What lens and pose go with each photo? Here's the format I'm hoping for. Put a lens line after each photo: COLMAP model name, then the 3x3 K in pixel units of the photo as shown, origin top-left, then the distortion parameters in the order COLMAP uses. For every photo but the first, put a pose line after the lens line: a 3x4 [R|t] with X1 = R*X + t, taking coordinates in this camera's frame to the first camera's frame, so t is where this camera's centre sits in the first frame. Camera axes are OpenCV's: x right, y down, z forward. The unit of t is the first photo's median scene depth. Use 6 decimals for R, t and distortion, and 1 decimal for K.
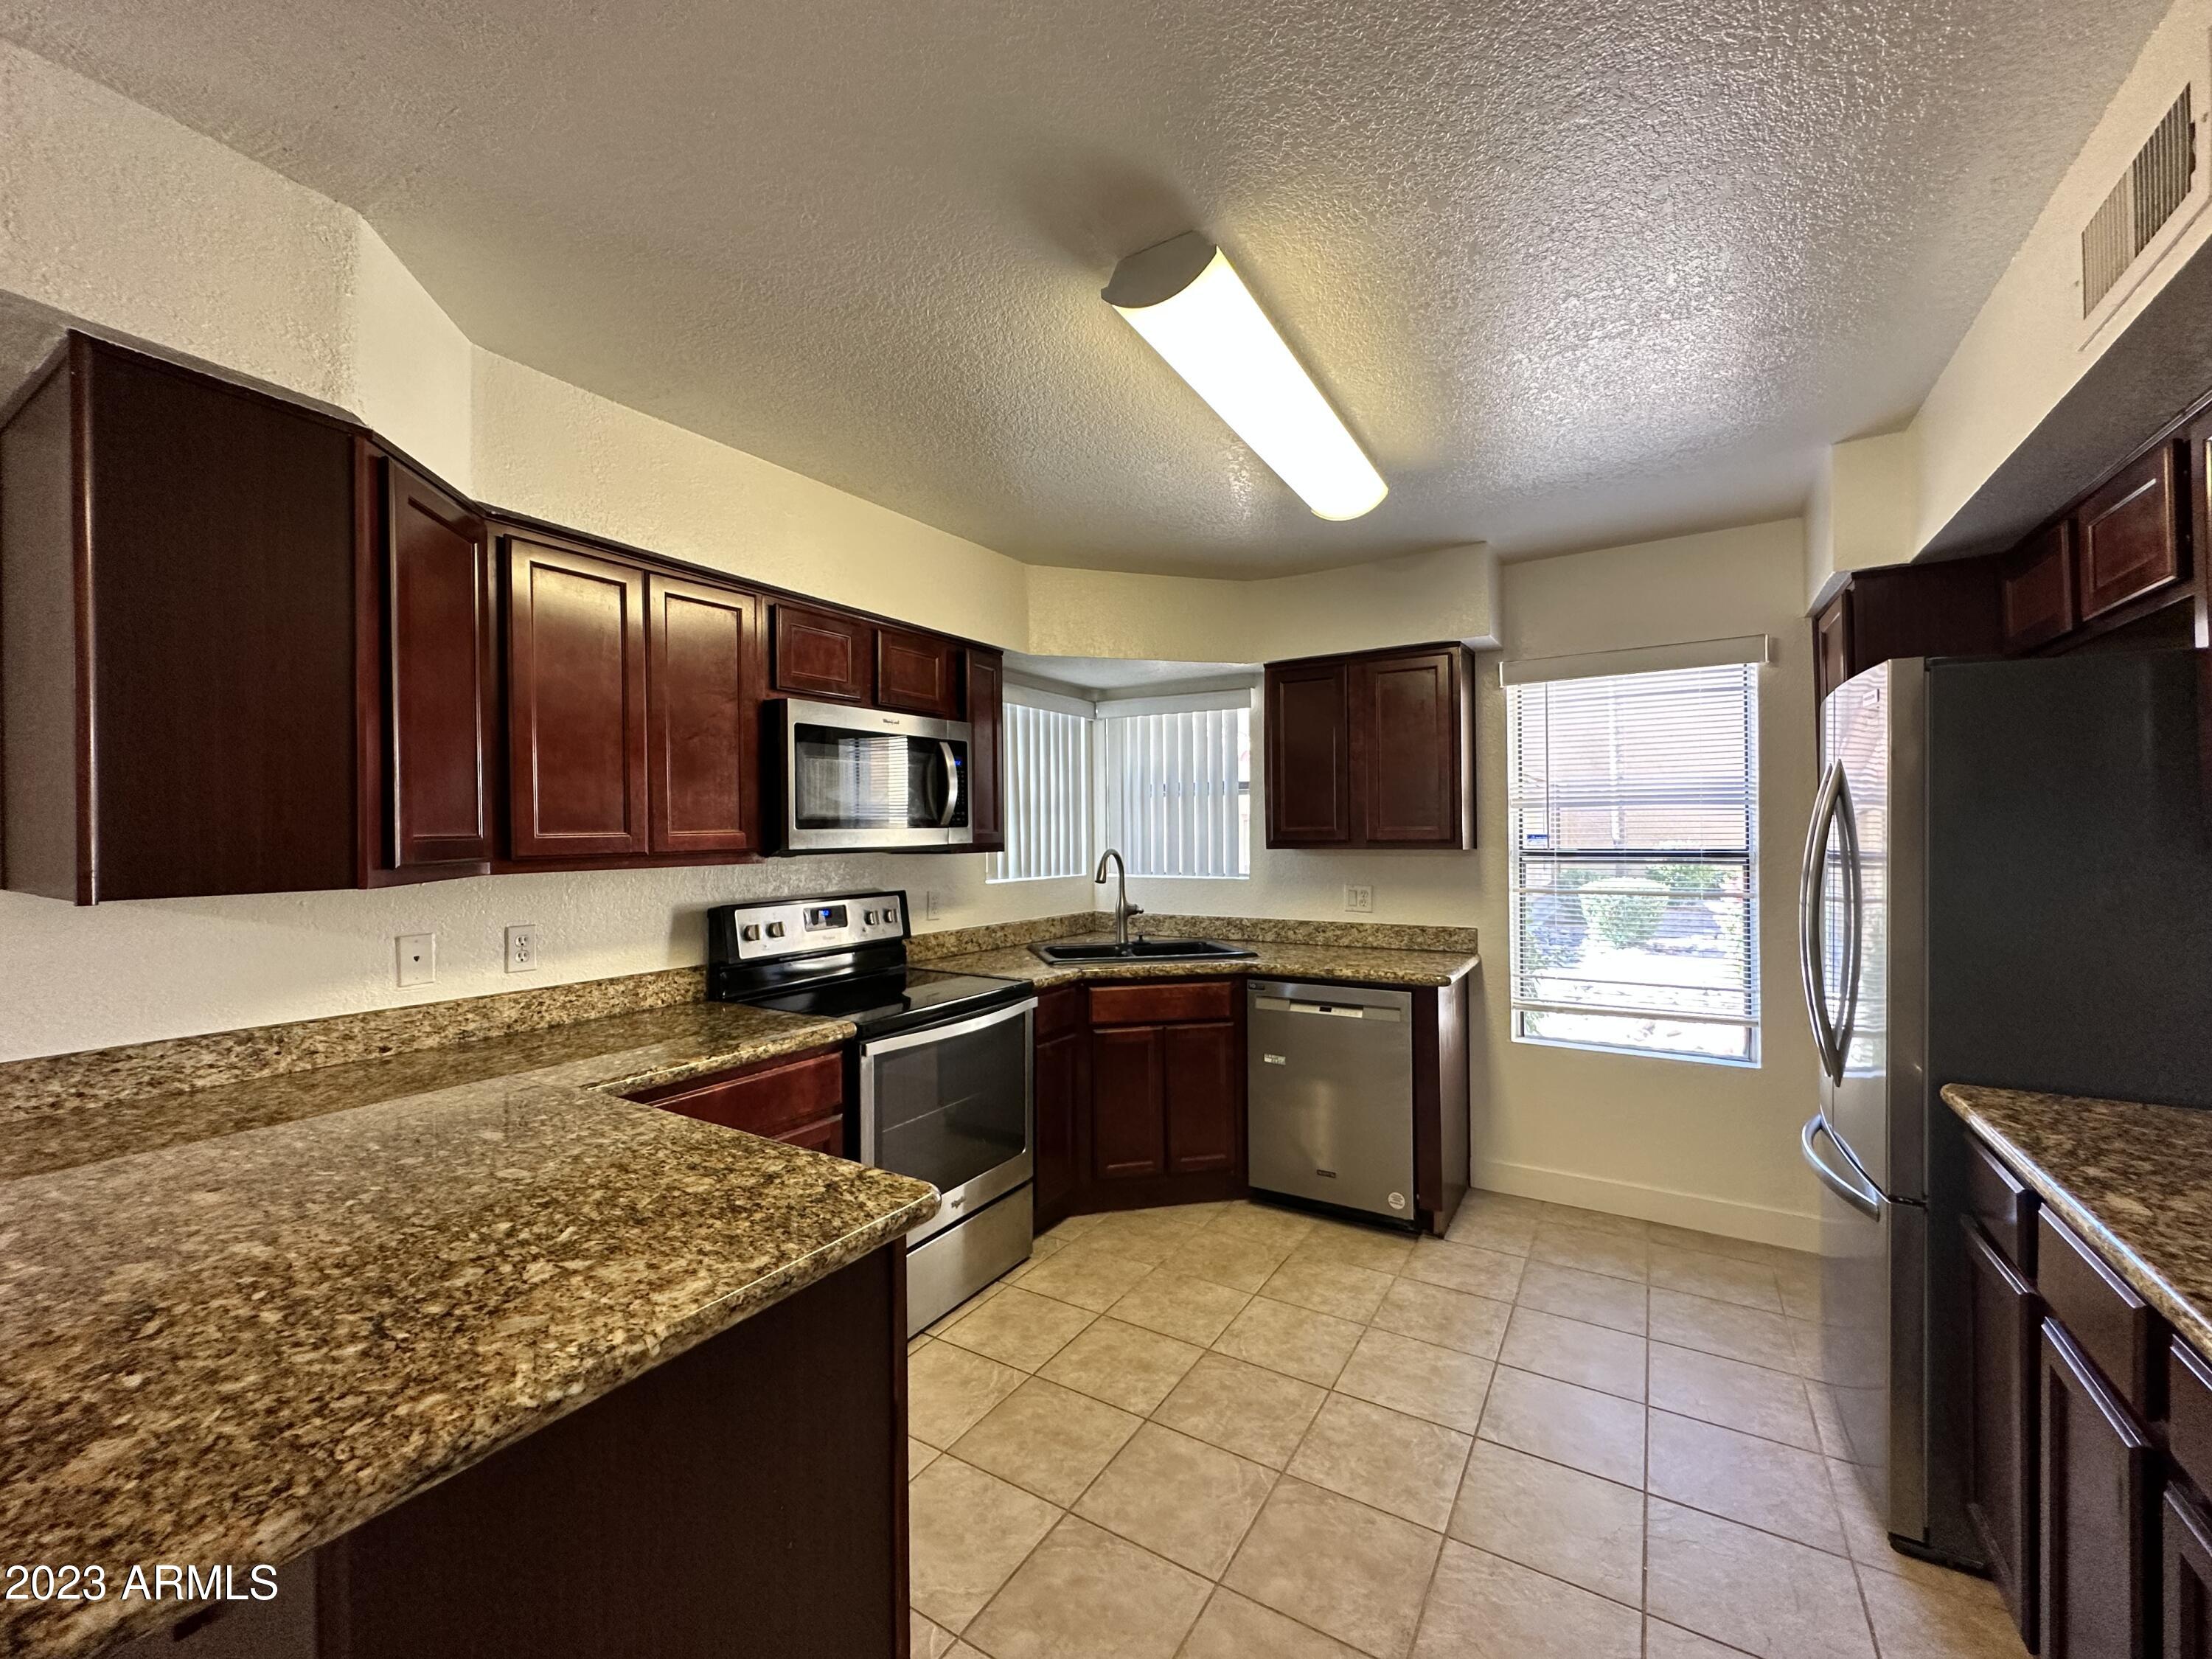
lens RADIAL K [[883.6, 0, 1099.7], [0, 883.6, 829.3], [0, 0, 1]] dist [-0.002923, 0.001451]
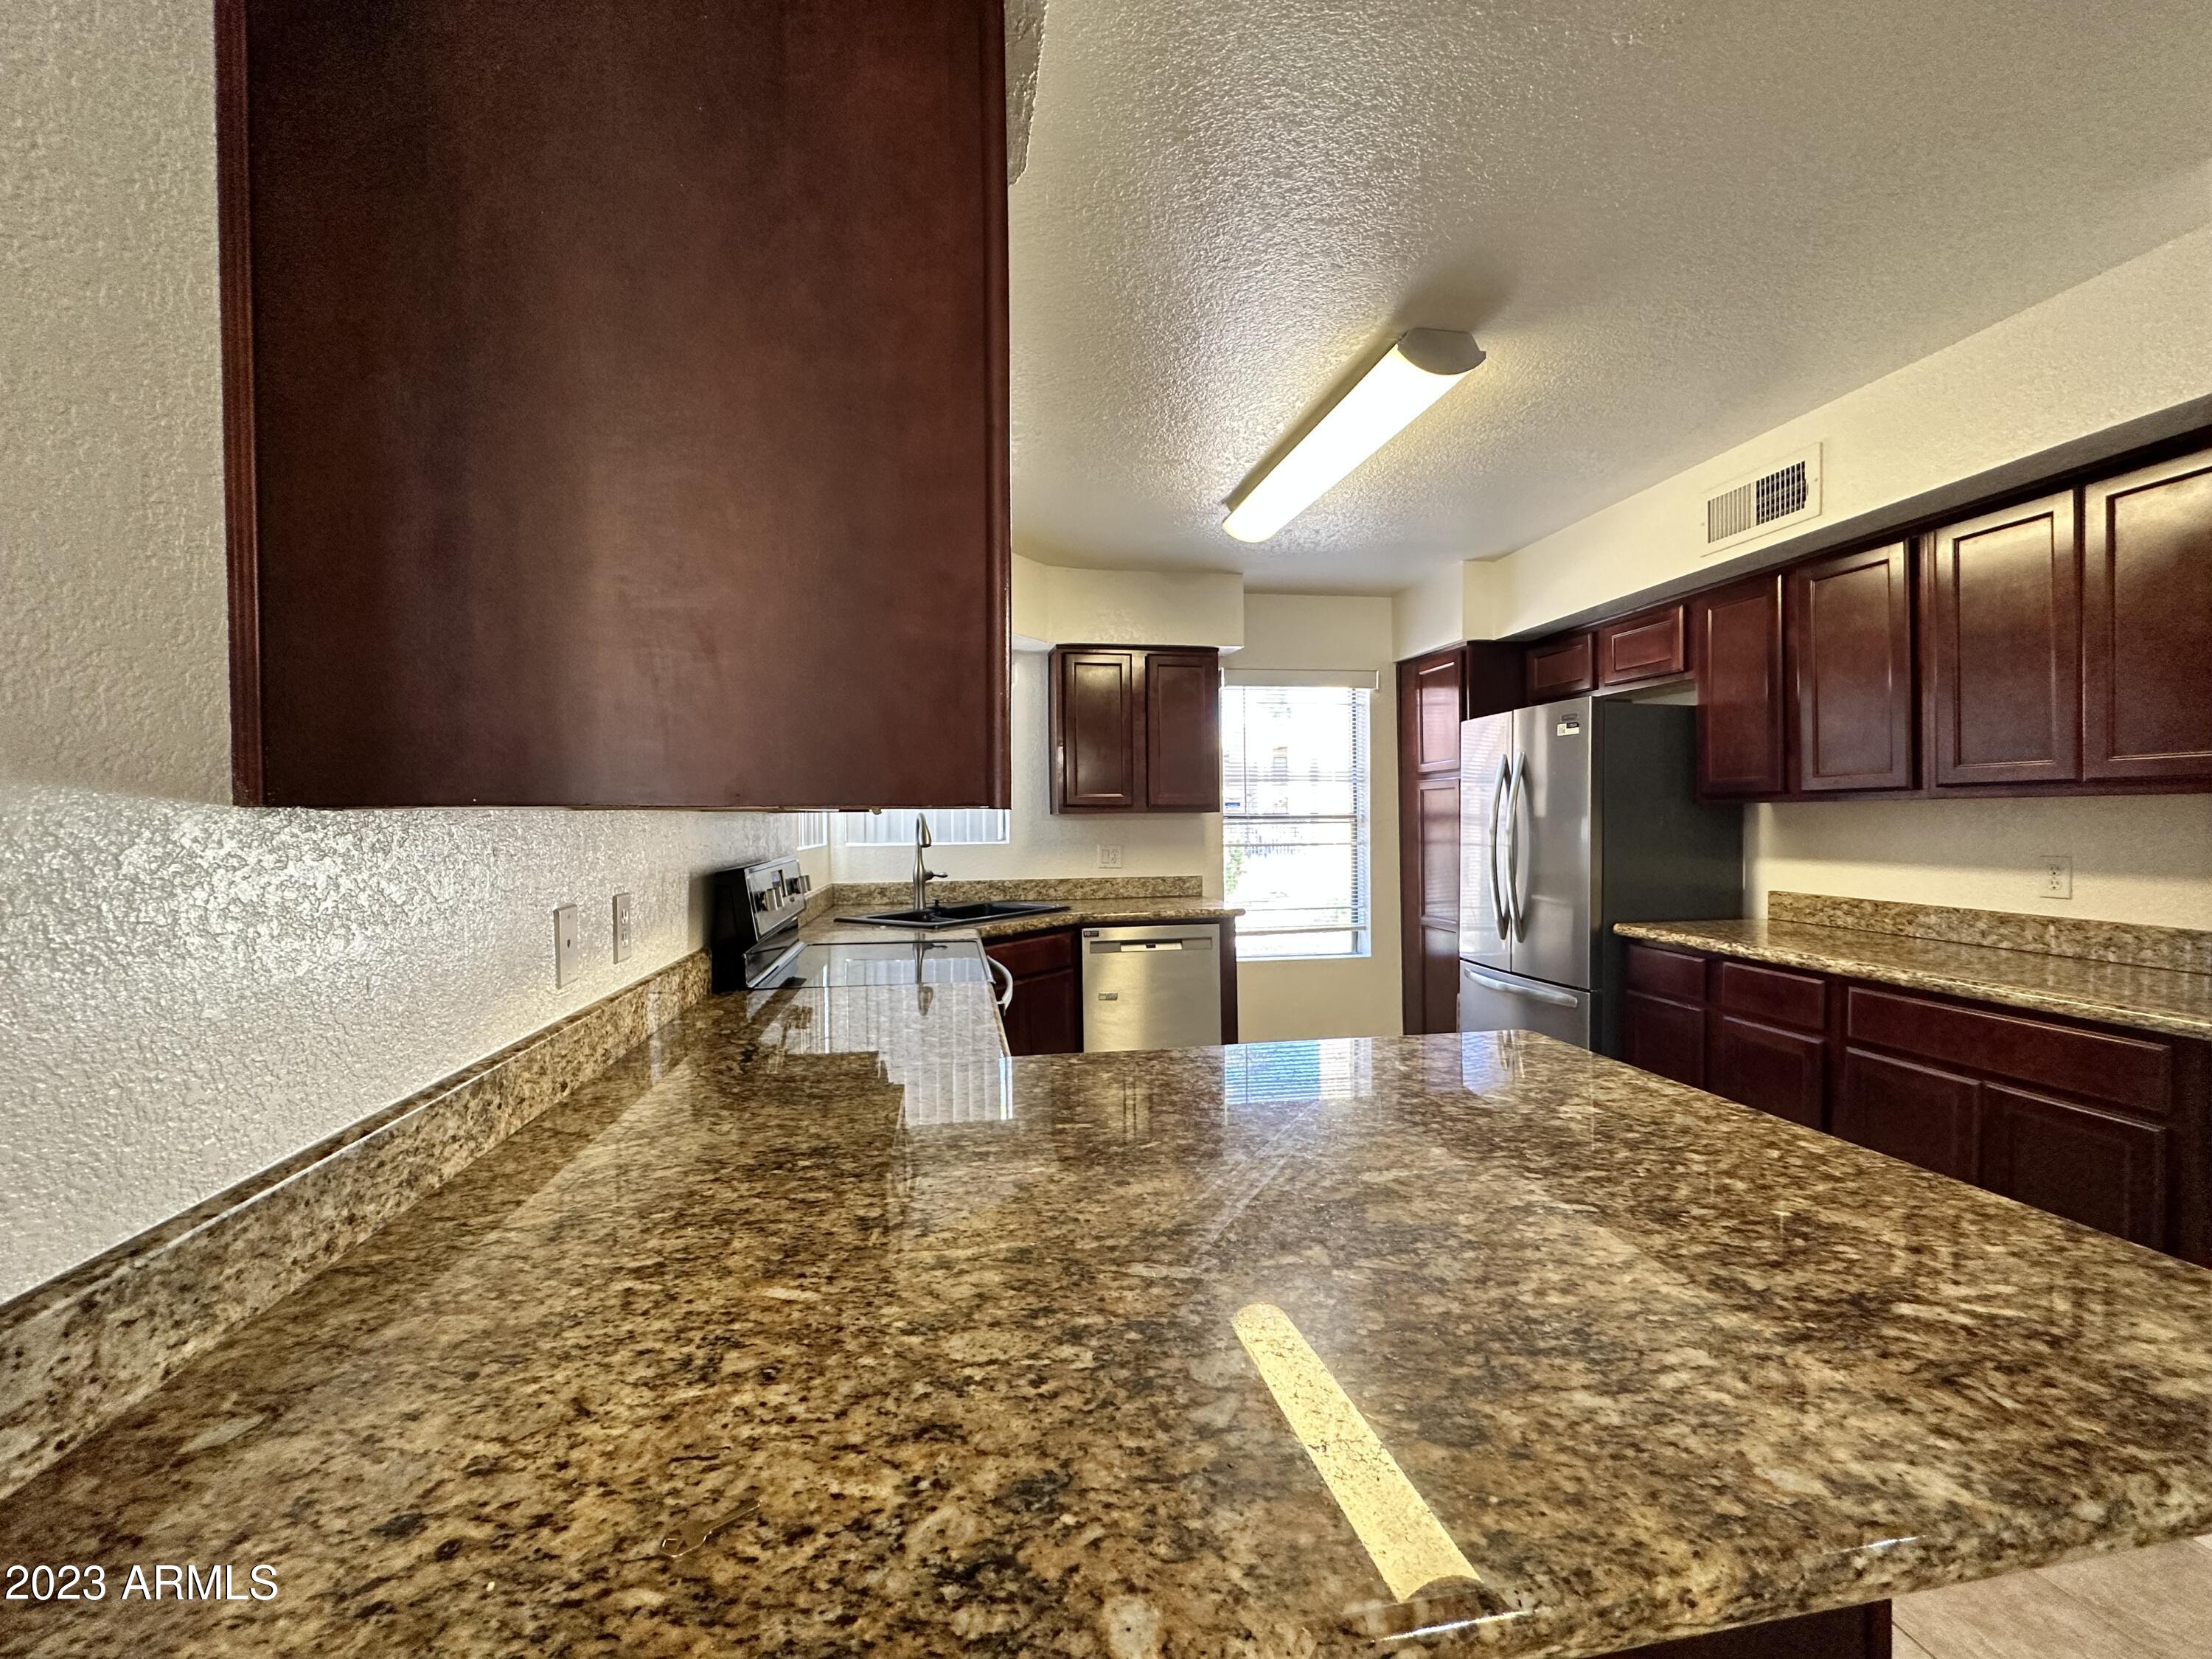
lens RADIAL K [[883.6, 0, 1101.4], [0, 883.6, 823.2], [0, 0, 1]] dist [-0.002923, 0.001451]
pose [[0.743734, -0.000051, 0.668476, -0.660351], [-0.002985, 0.999990, 0.003397, 0.040560], [-0.668469, -0.004522, 0.743726, 0.192007]]
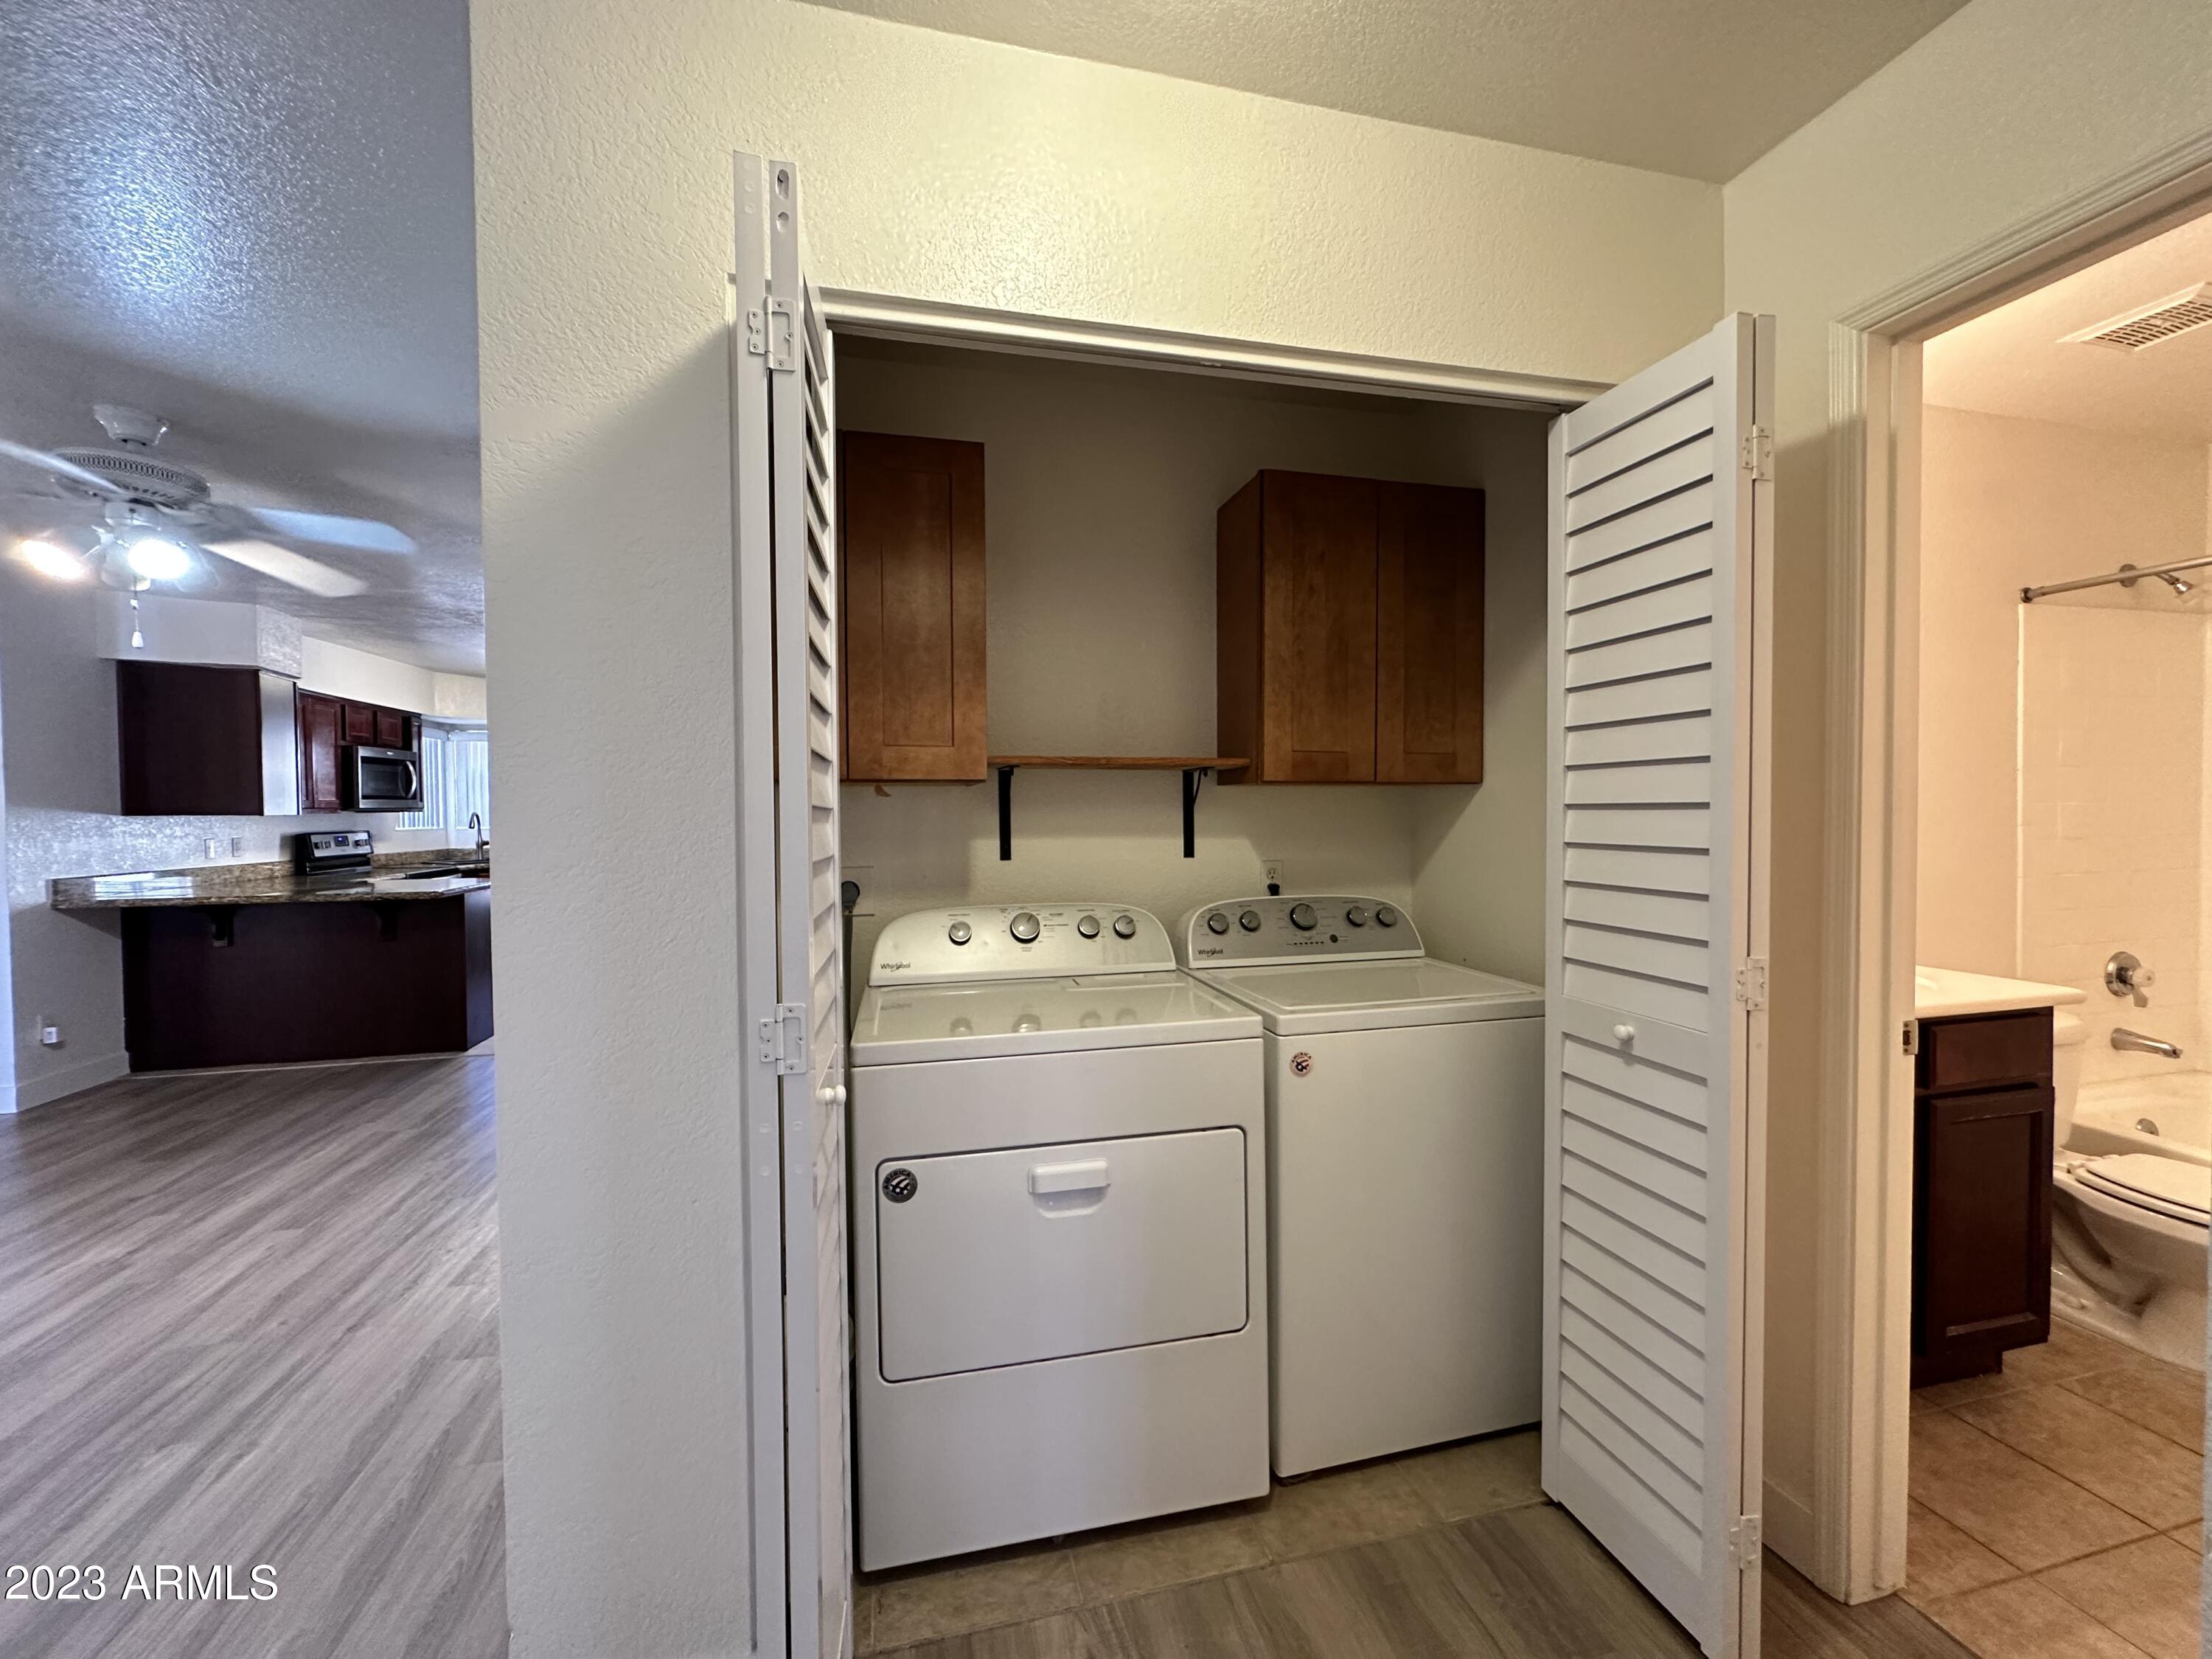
lens RADIAL K [[883.6, 0, 1099.5], [0, 883.6, 823.1], [0, 0, 1]] dist [-0.002923, 0.001451]
pose [[0.694895, -0.005006, 0.719094, -0.593569], [-0.005385, 0.999912, 0.012165, 0.020462], [-0.719092, -0.012325, 0.694806, -1.883833]]
